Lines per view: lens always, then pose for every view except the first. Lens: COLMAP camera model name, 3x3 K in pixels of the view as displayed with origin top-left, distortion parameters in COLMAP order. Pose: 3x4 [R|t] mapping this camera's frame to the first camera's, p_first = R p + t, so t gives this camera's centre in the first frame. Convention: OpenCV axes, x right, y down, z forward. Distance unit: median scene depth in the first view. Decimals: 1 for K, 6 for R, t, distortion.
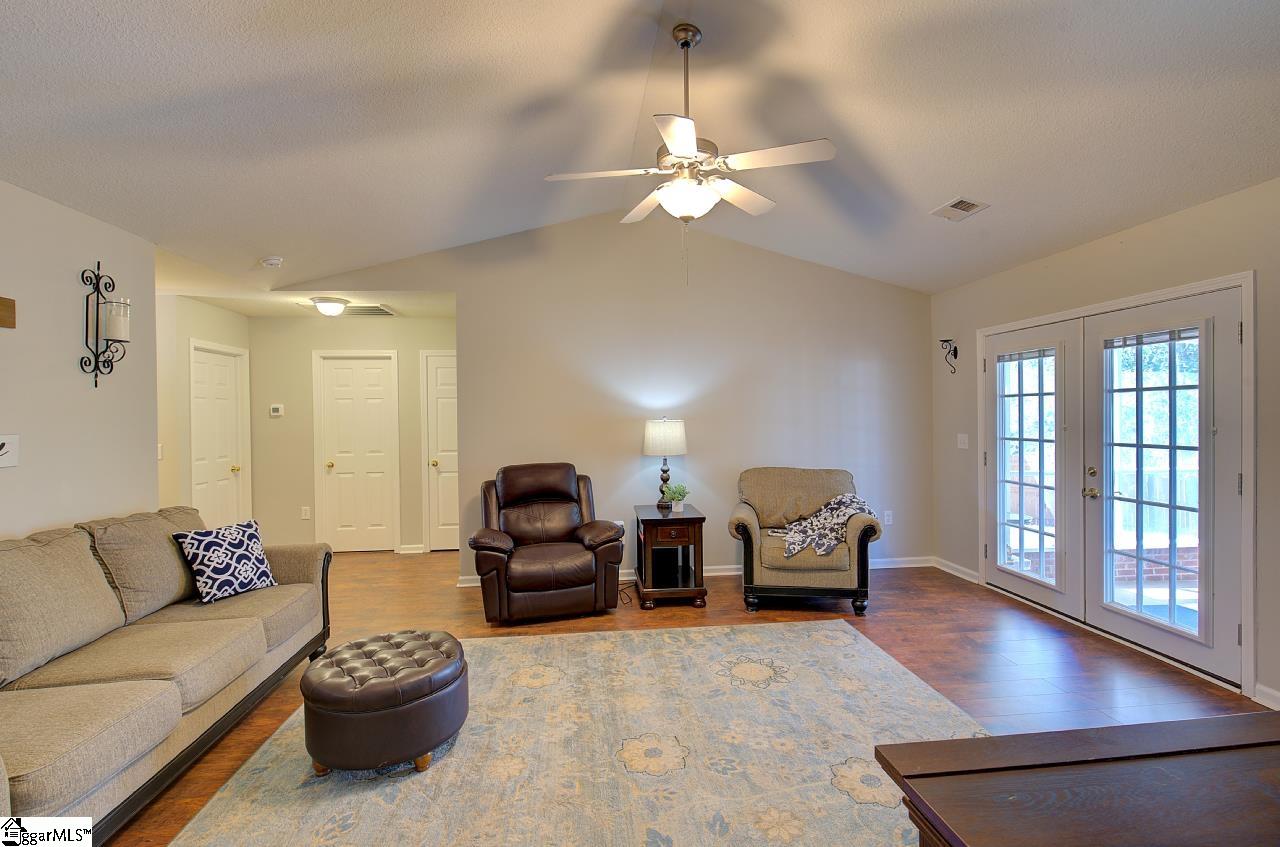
lens RADIAL K [[573.3, 0, 641.9], [0, 573.3, 422.7], [0, 0, 1]] dist [-0.000805, 0.000947]
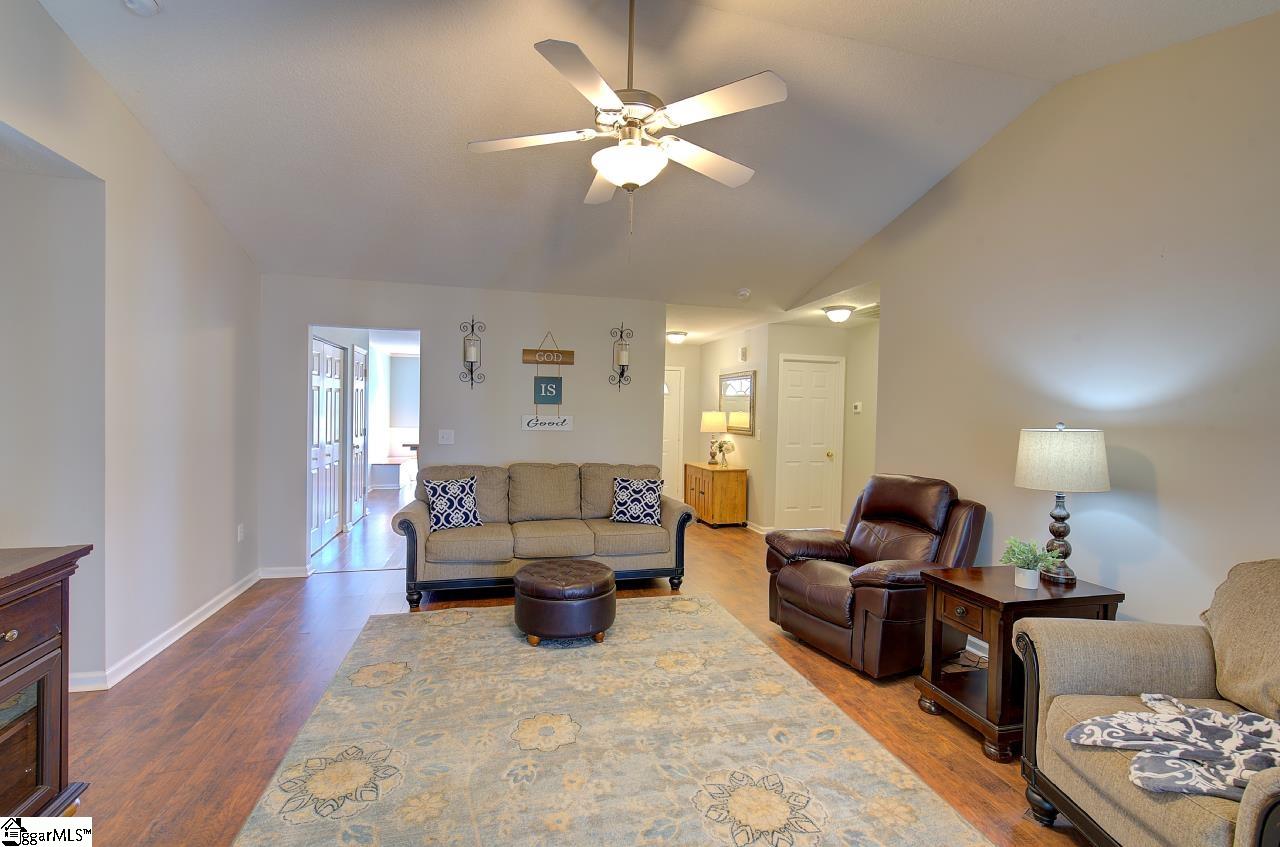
lens RADIAL K [[573.3, 0, 641.9], [0, 573.3, 422.7], [0, 0, 1]] dist [-0.000805, 0.000947]
pose [[0.141707, 0.033289, -0.989349, 0.648828], [-0.032515, 0.999052, 0.028959, -0.015128], [0.989374, 0.028065, 0.142655, 0.613167]]
